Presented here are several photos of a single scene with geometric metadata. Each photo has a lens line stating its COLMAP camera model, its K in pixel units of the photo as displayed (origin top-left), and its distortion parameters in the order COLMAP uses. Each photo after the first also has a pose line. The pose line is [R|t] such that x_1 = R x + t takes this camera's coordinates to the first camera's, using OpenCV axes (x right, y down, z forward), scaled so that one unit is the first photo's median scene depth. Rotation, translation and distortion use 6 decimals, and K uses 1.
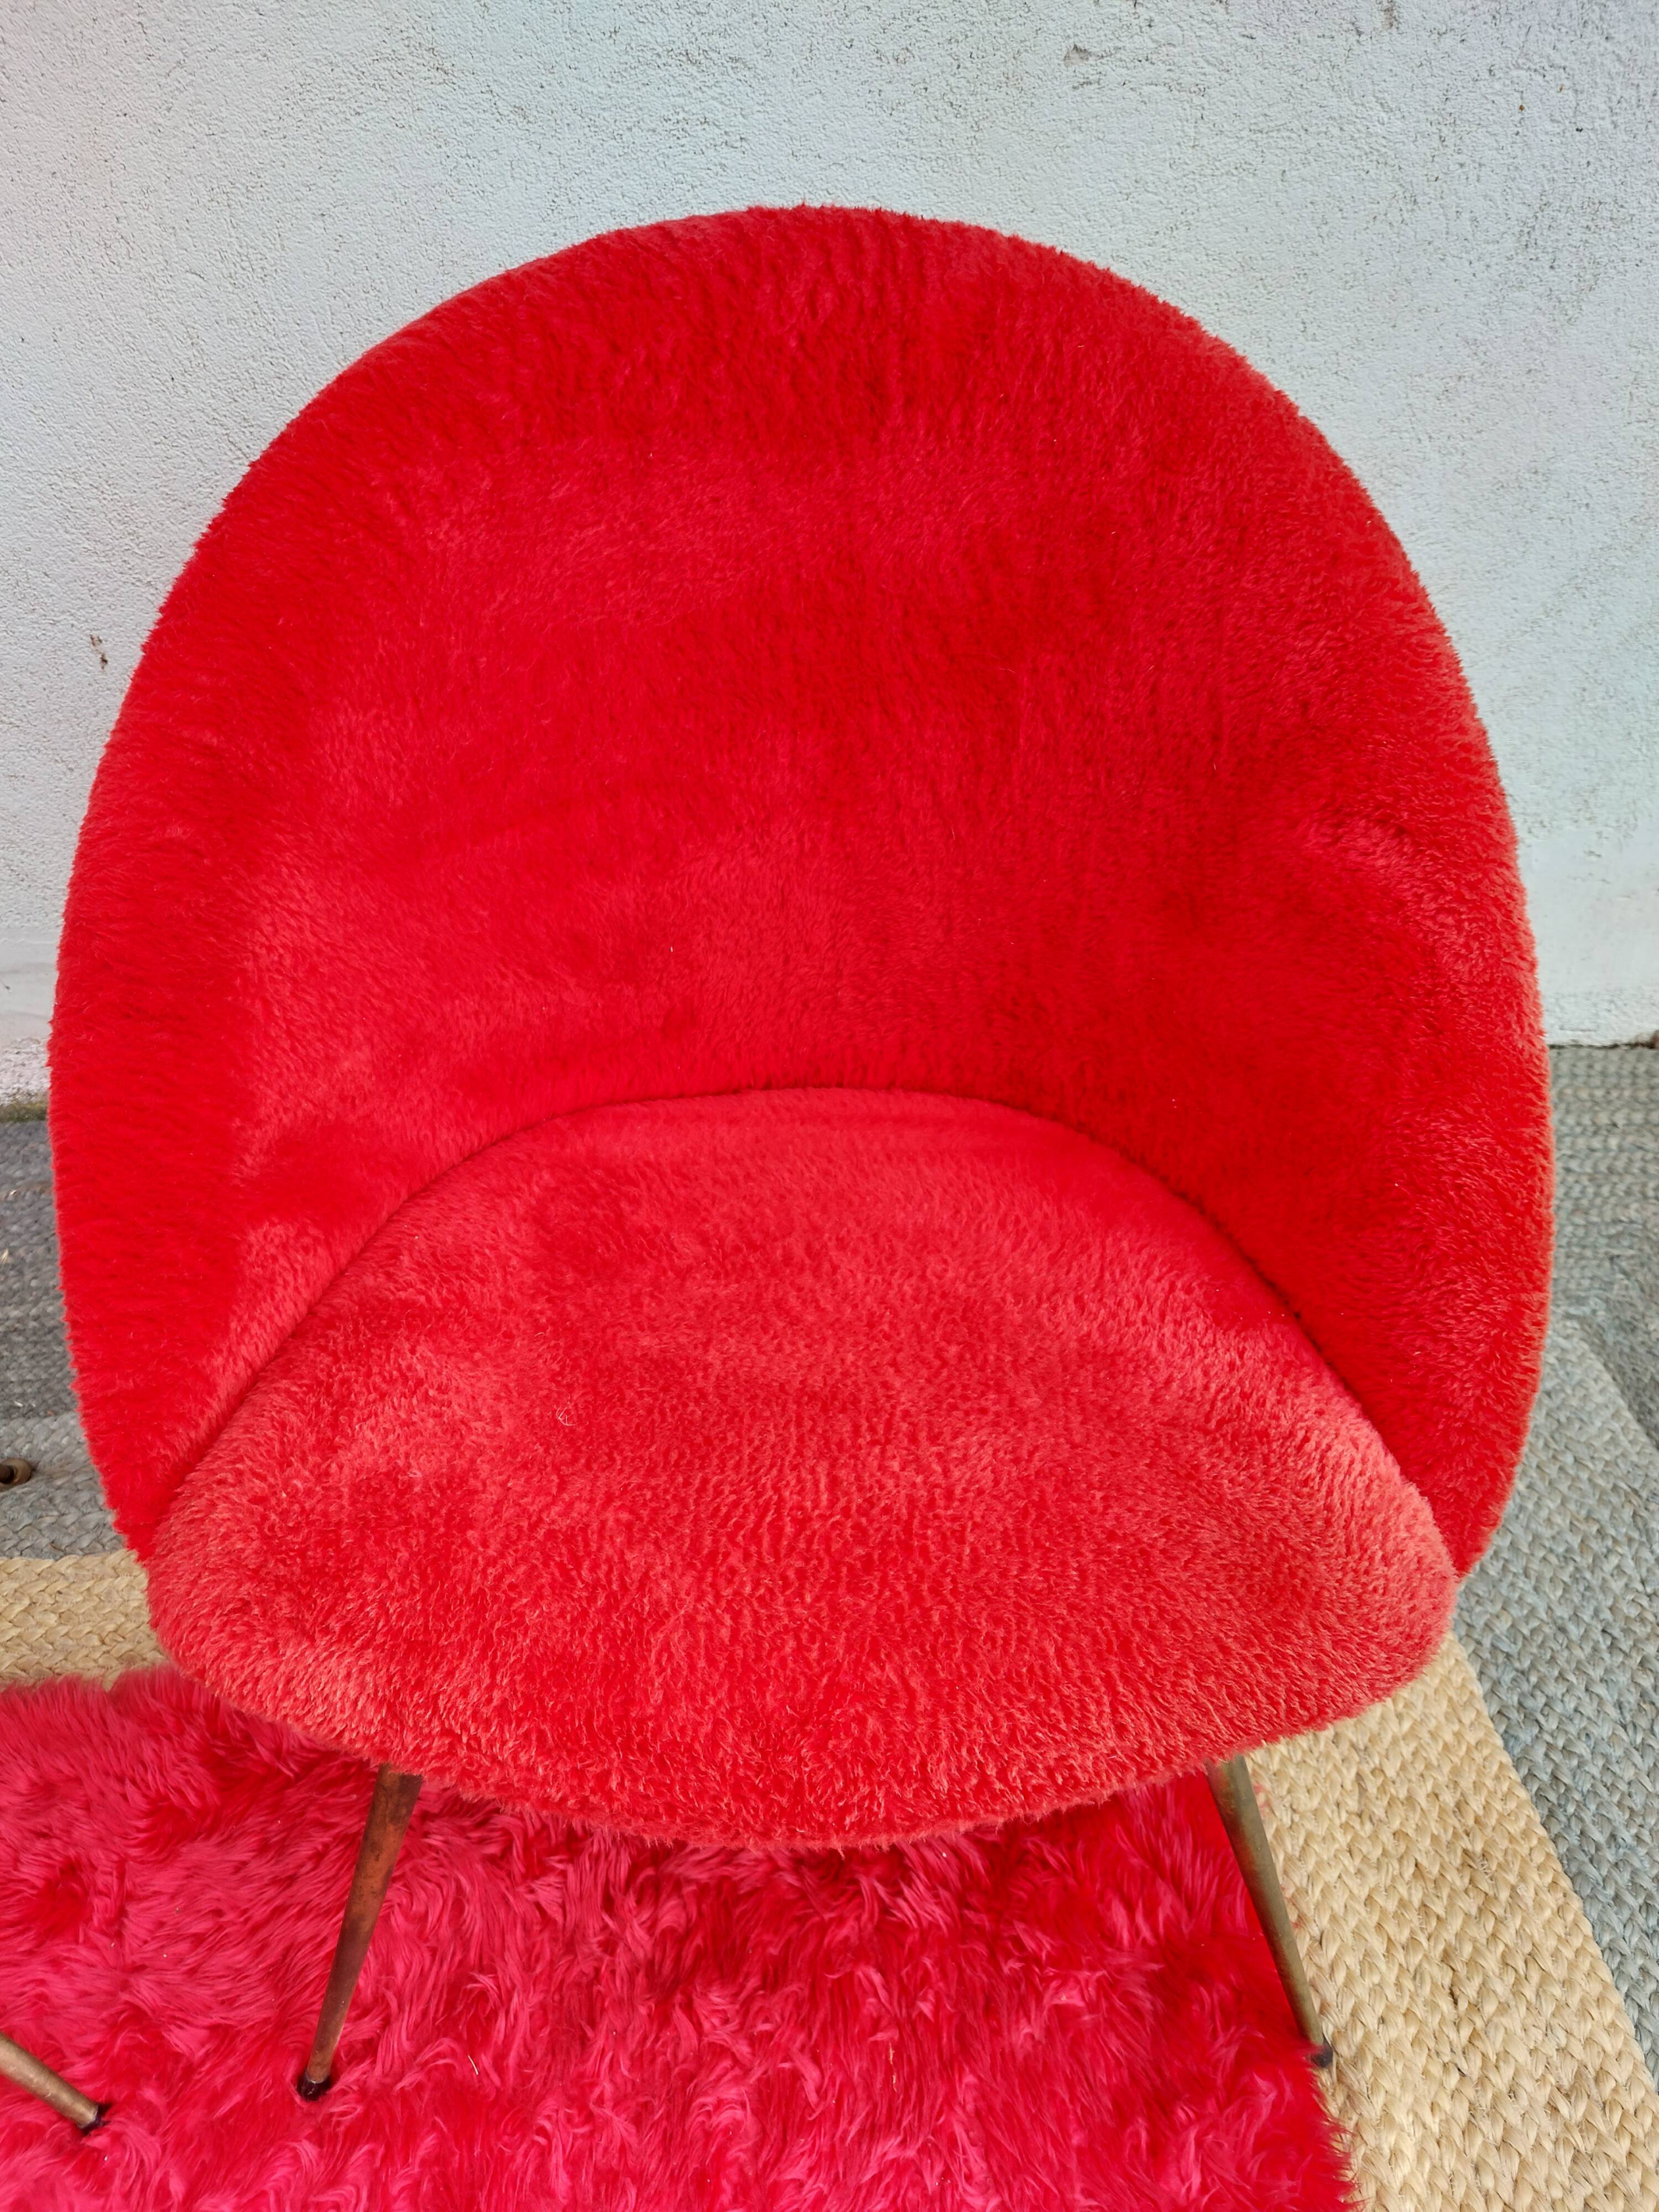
lens RADIAL K [[1604.7, 0, 853.5], [0, 1604.7, 1103.4], [0, 0, 1]] dist [0.044249, -0.037820]
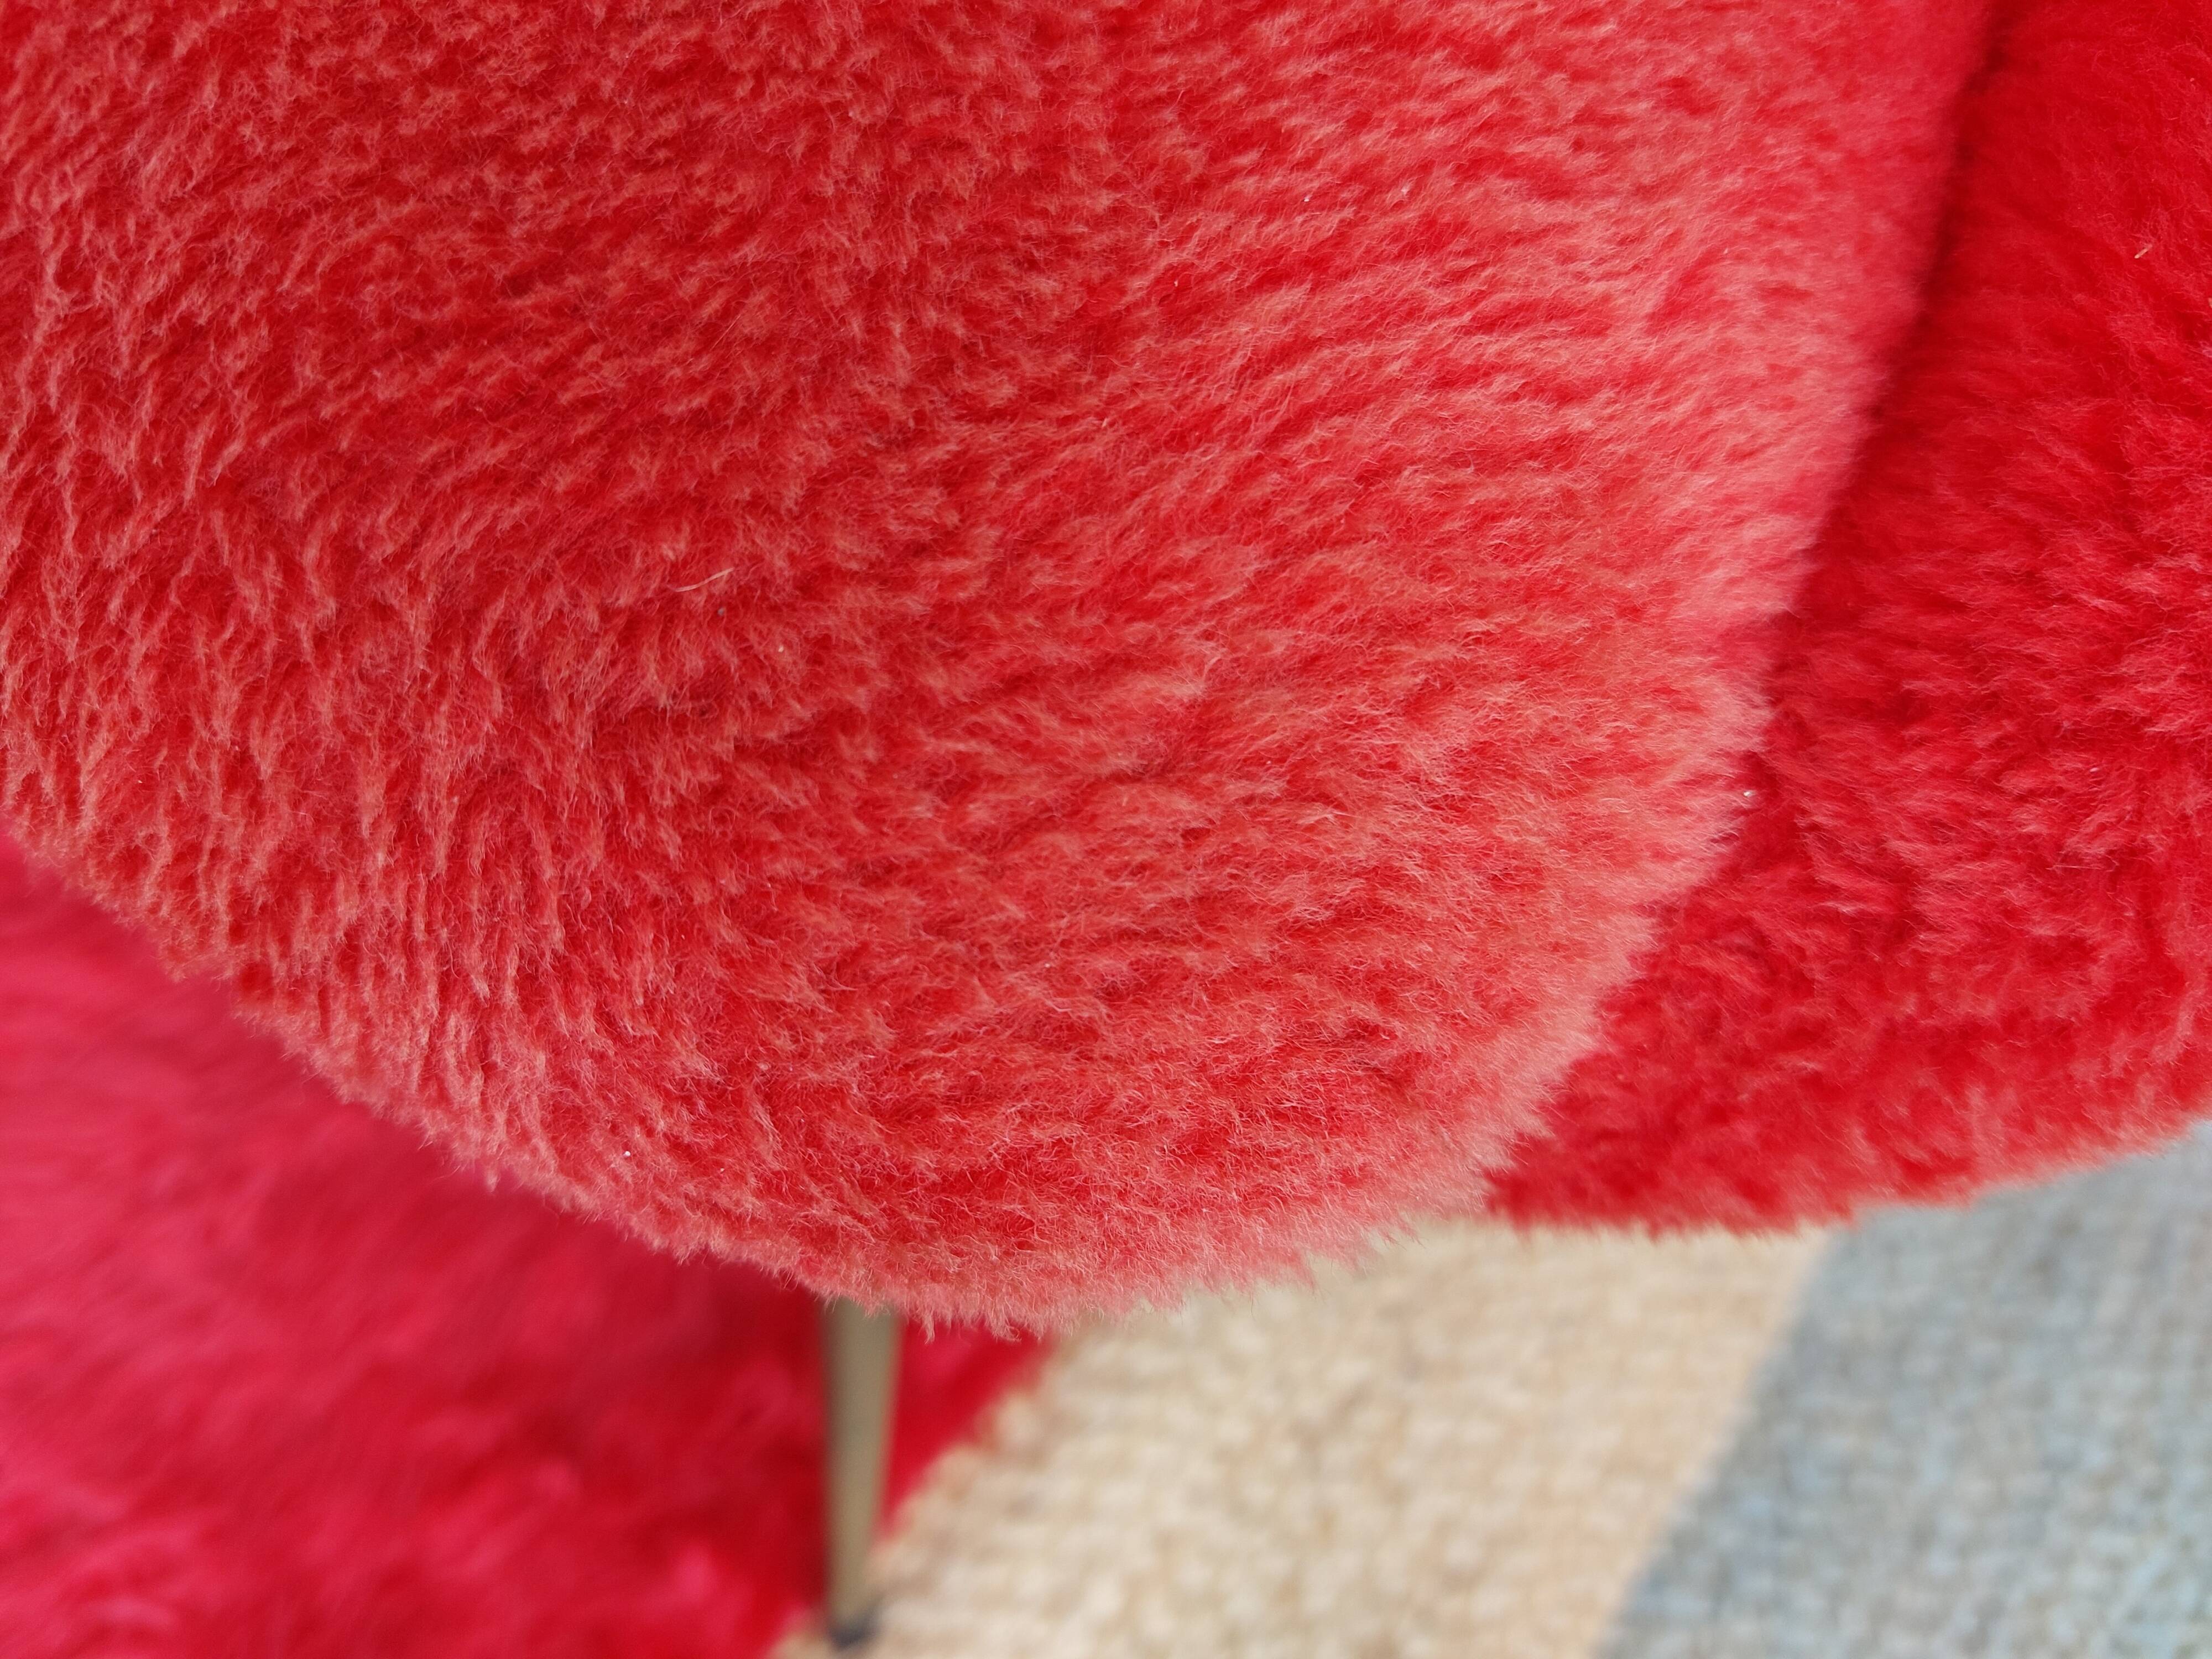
lens RADIAL K [[1638.1, 0, 1103.4], [0, 1638.1, 884.2], [0, 0, 1]] dist [0.027945, -0.060665]
pose [[0.685004, 0.709480, -0.165551, 0.286445], [-0.603240, 0.679768, 0.417153, 0.182560], [0.408498, -0.185885, 0.893631, 0.675604]]
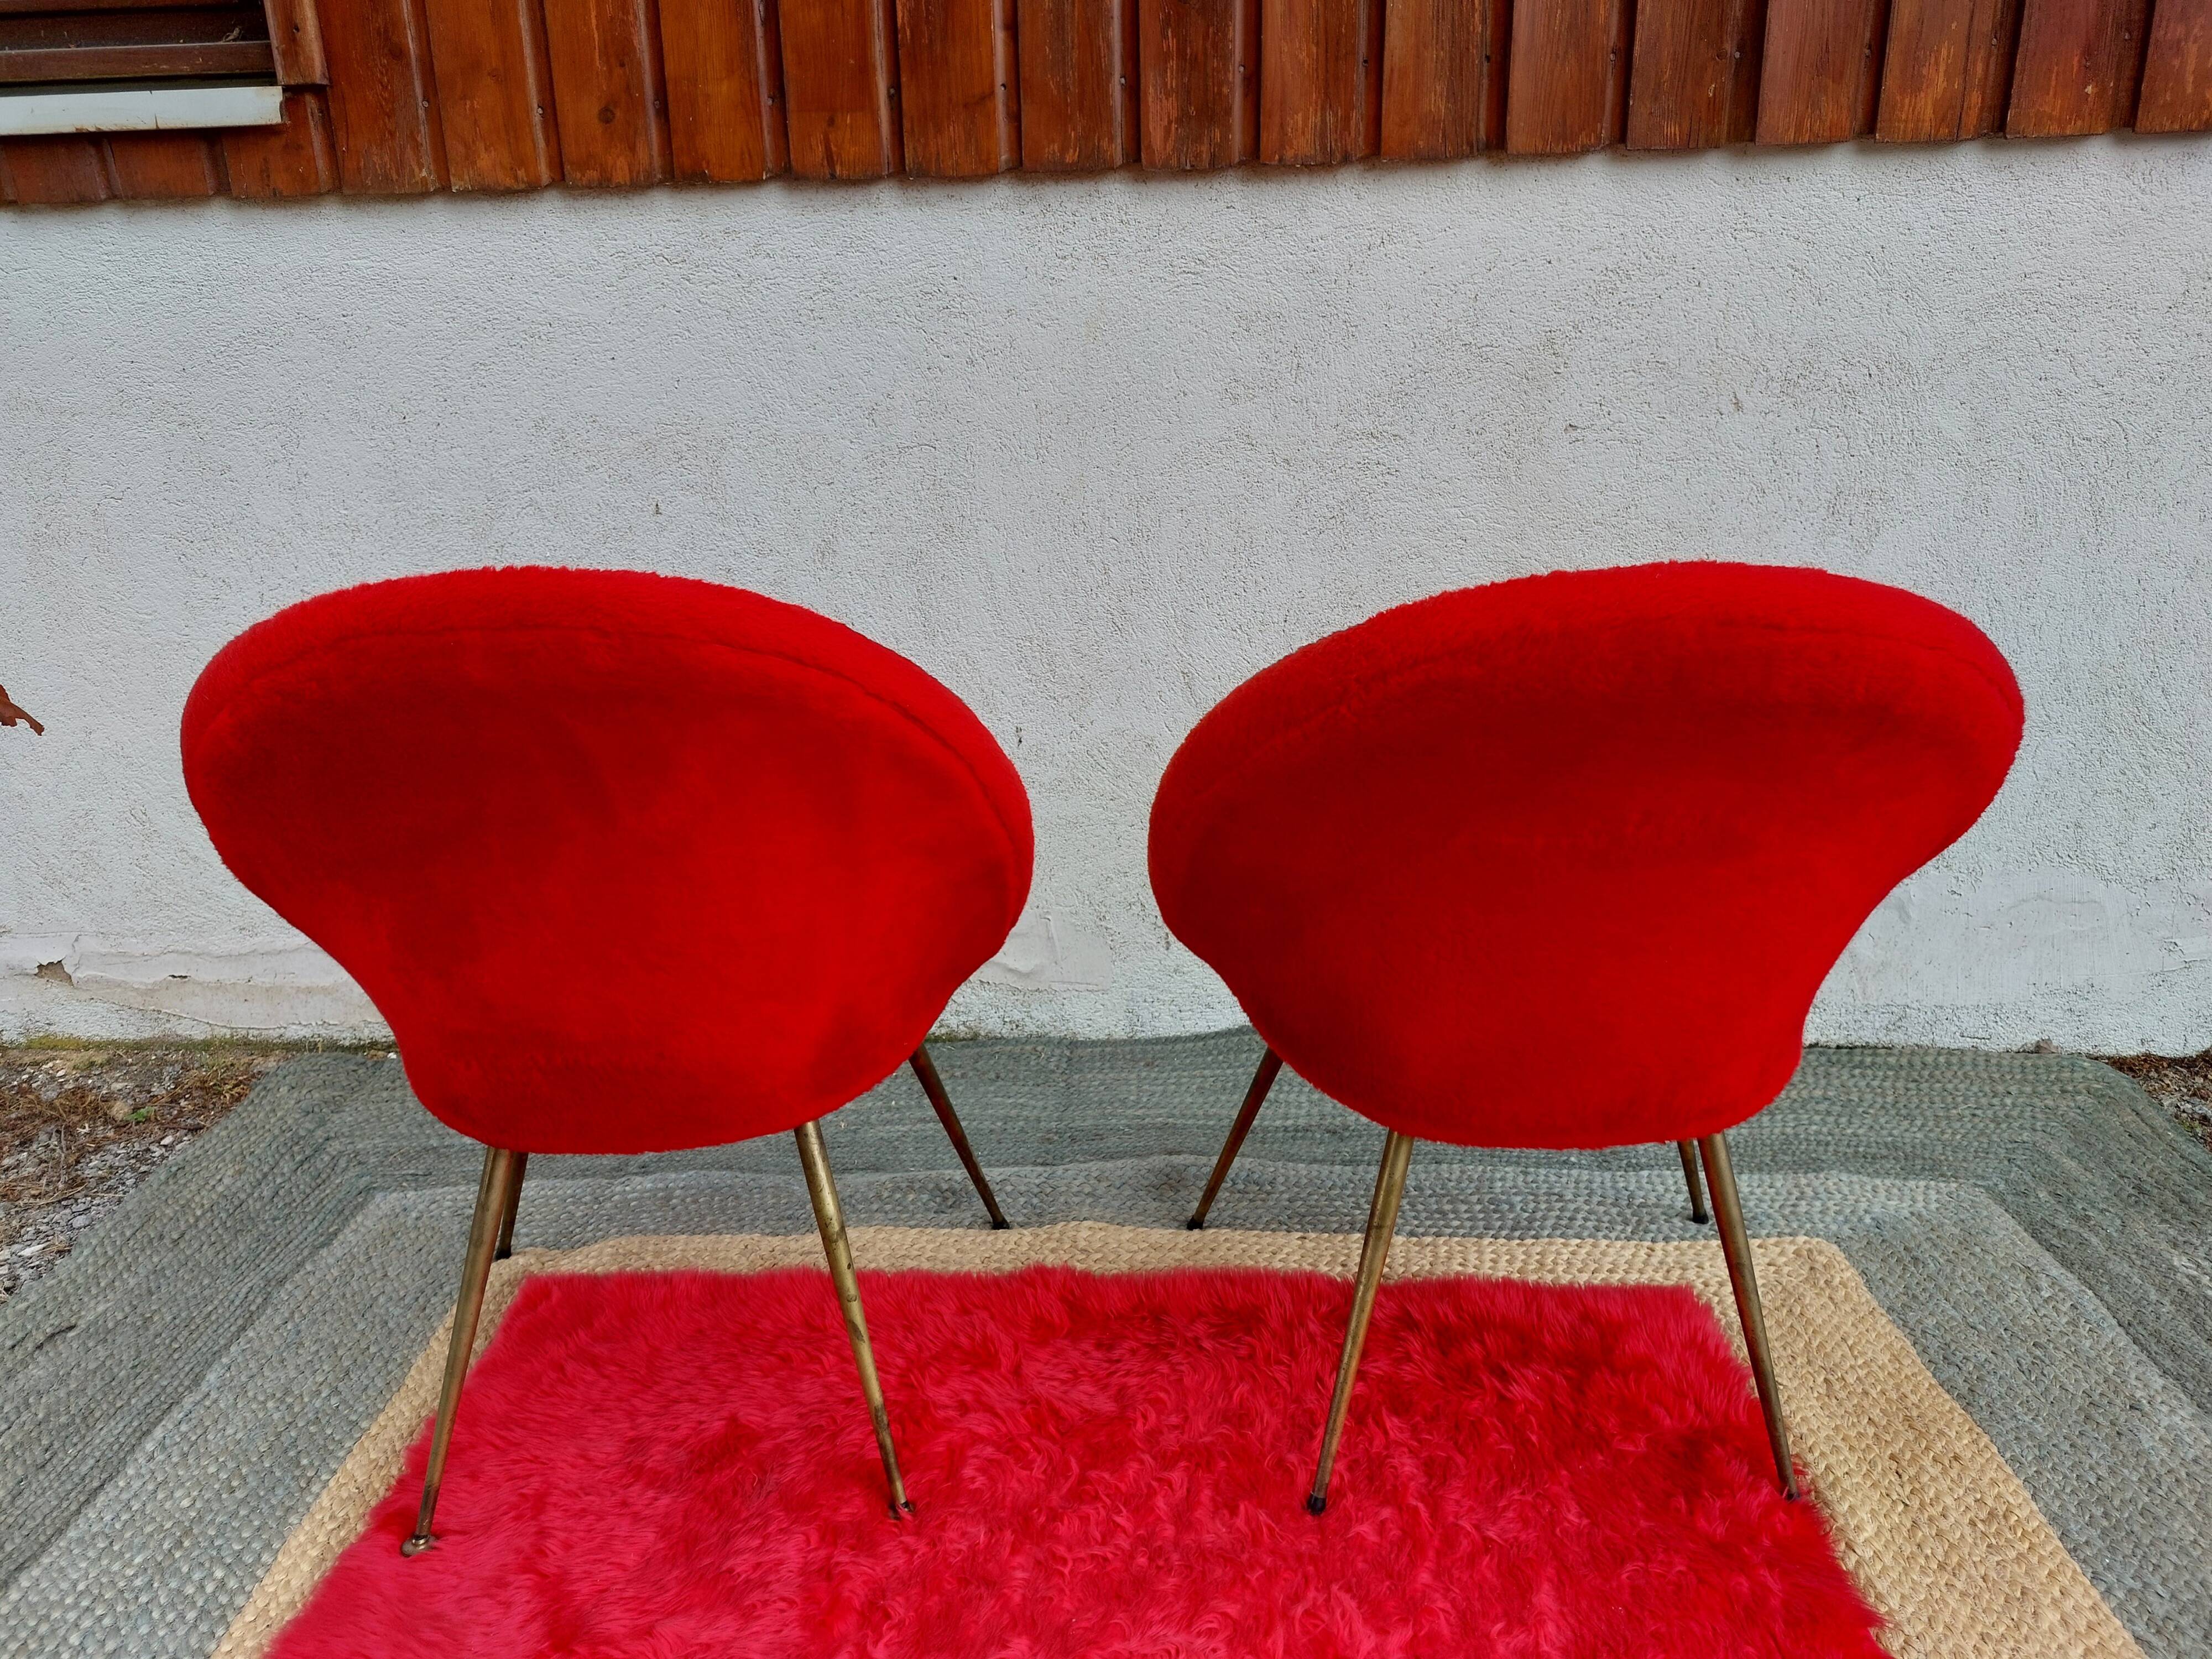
lens RADIAL K [[1602.4, 0, 1084.9], [0, 1602.4, 865.7], [0, 0, 1]] dist [0.056401, -0.052664]
pose [[0.987714, 0.010559, -0.155915, -0.156939], [-0.072059, 0.916090, -0.394445, 0.766556], [0.138667, 0.400834, 0.905596, -0.753532]]
